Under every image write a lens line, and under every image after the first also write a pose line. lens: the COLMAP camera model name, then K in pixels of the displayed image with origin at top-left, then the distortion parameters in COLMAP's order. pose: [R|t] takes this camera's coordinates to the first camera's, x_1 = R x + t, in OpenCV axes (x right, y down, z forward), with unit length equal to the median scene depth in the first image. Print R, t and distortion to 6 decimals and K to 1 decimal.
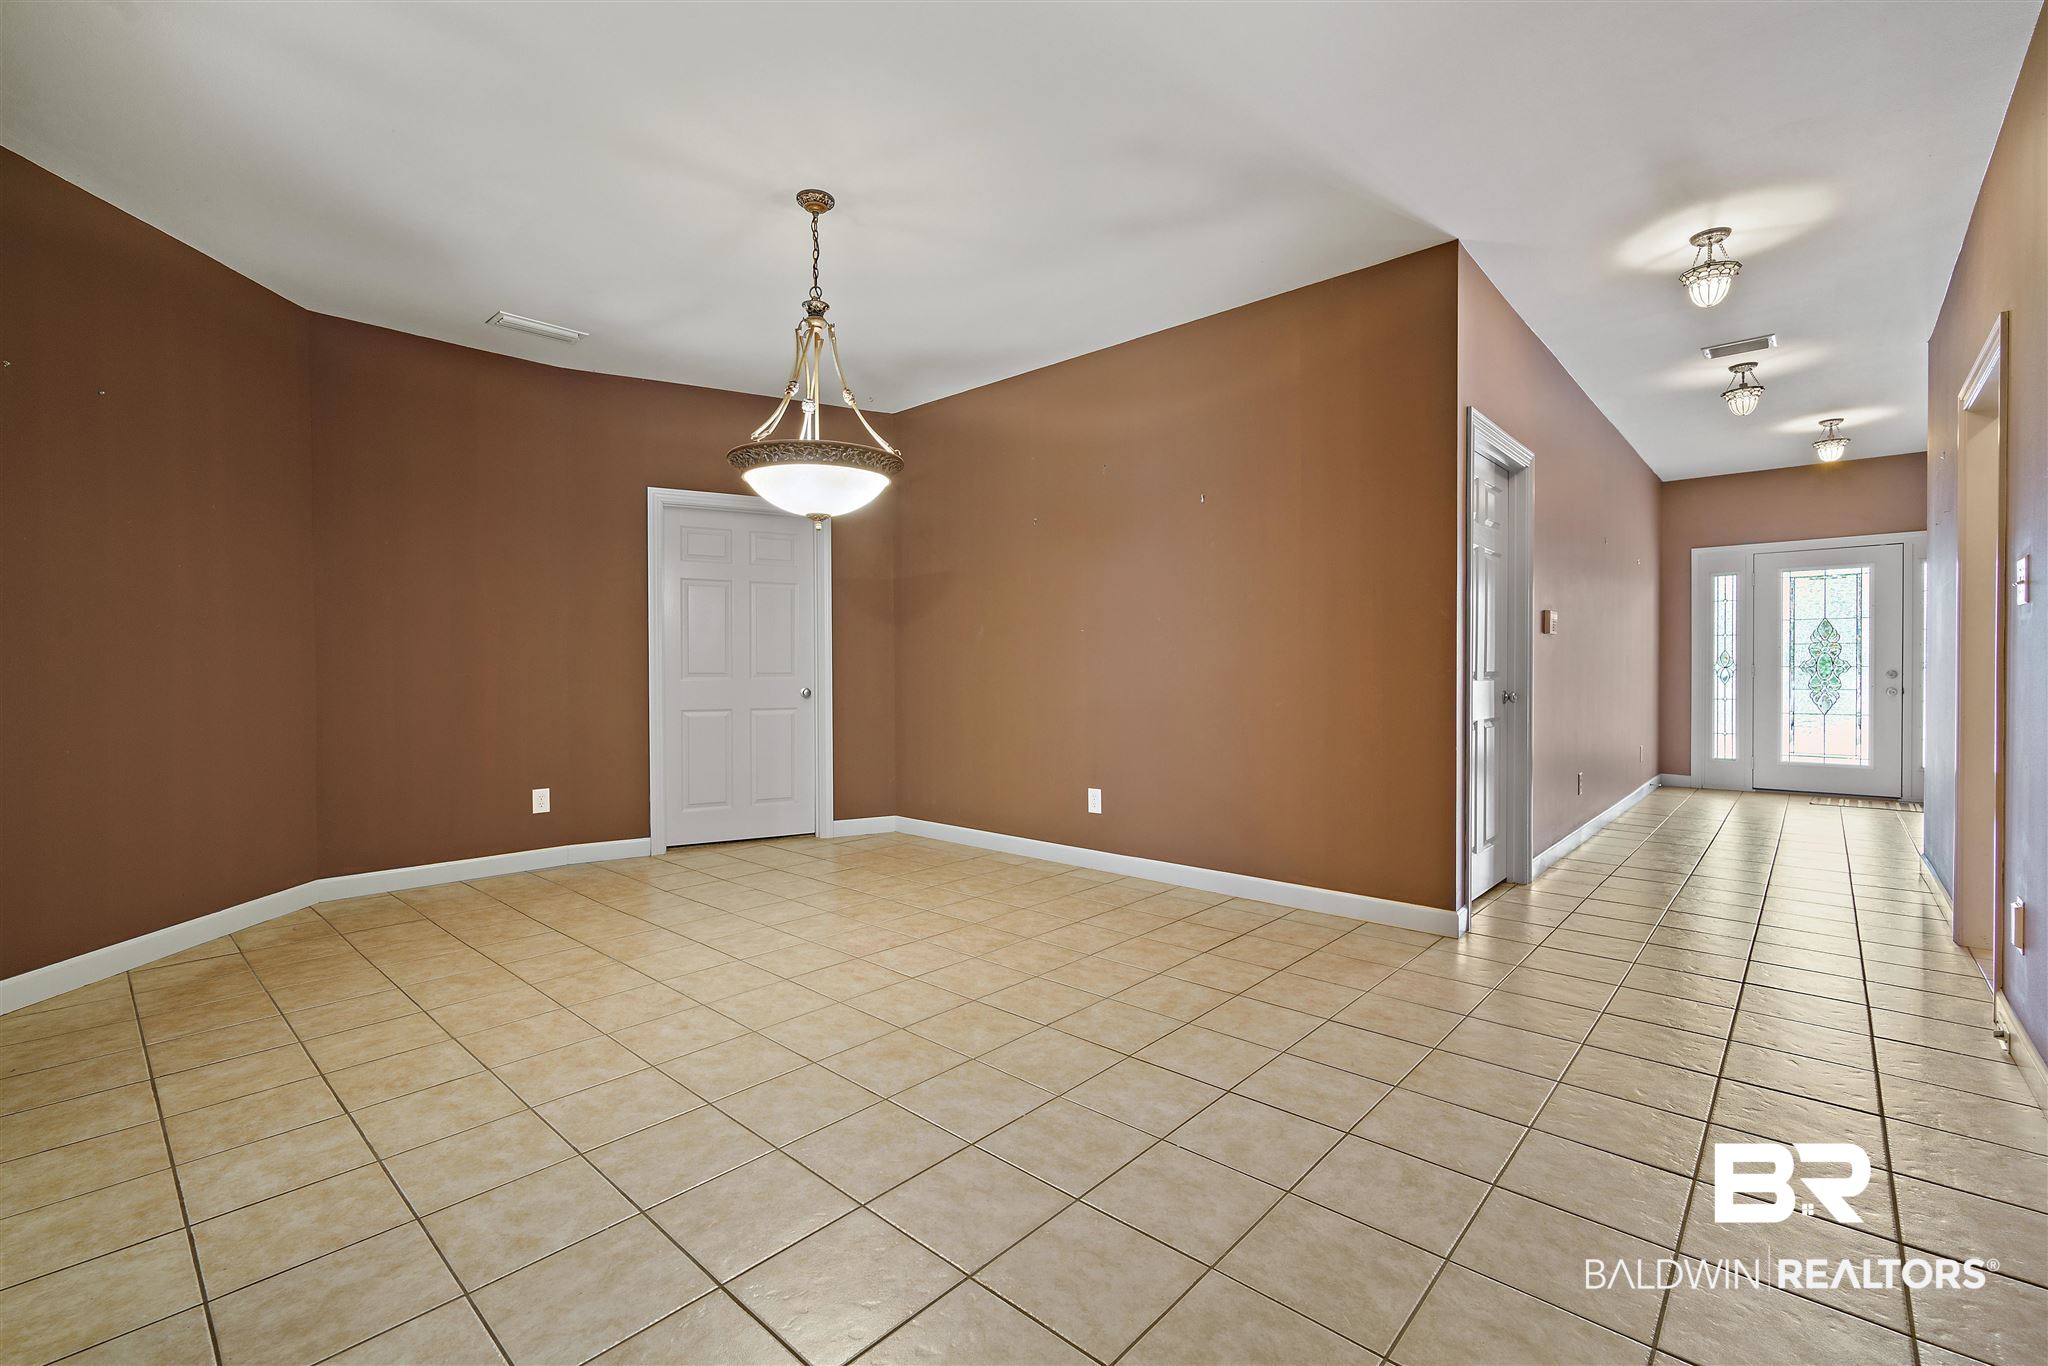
lens RADIAL K [[885.3, 0, 1021.3], [0, 885.3, 678.0], [0, 0, 1]] dist [-0.002090, 0.001204]
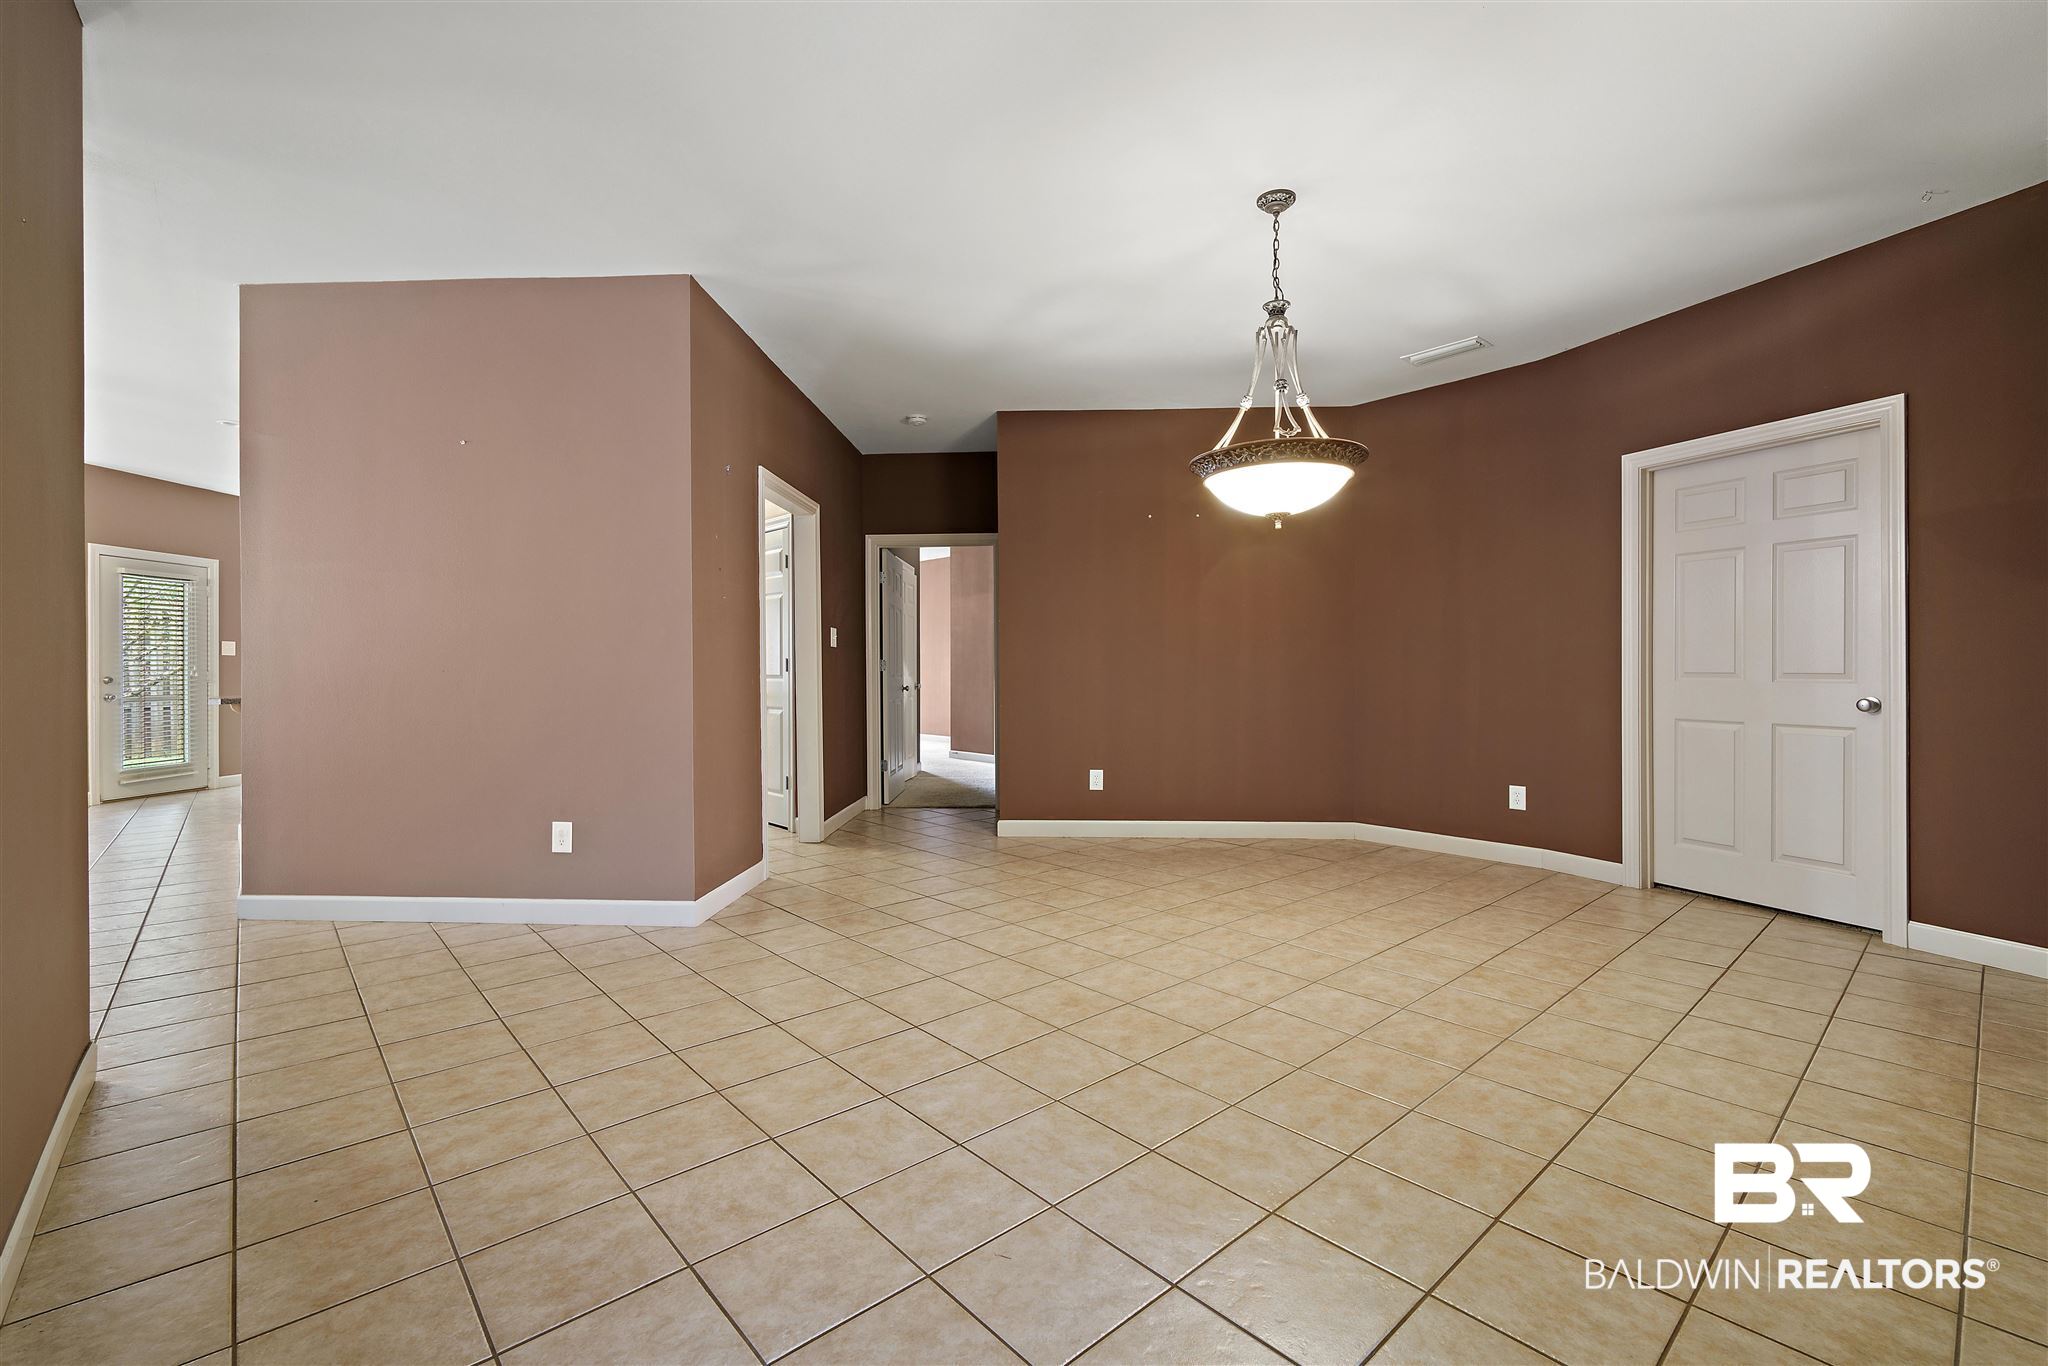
lens RADIAL K [[885.3, 0, 1024.0], [0, 885.3, 674.0], [0, 0, 1]] dist [-0.002090, 0.001204]
pose [[-0.109506, 0.008179, -0.993952, 0.944034], [-0.007378, 0.999932, 0.009041, -0.014240], [0.993959, 0.008323, -0.109438, 0.984510]]
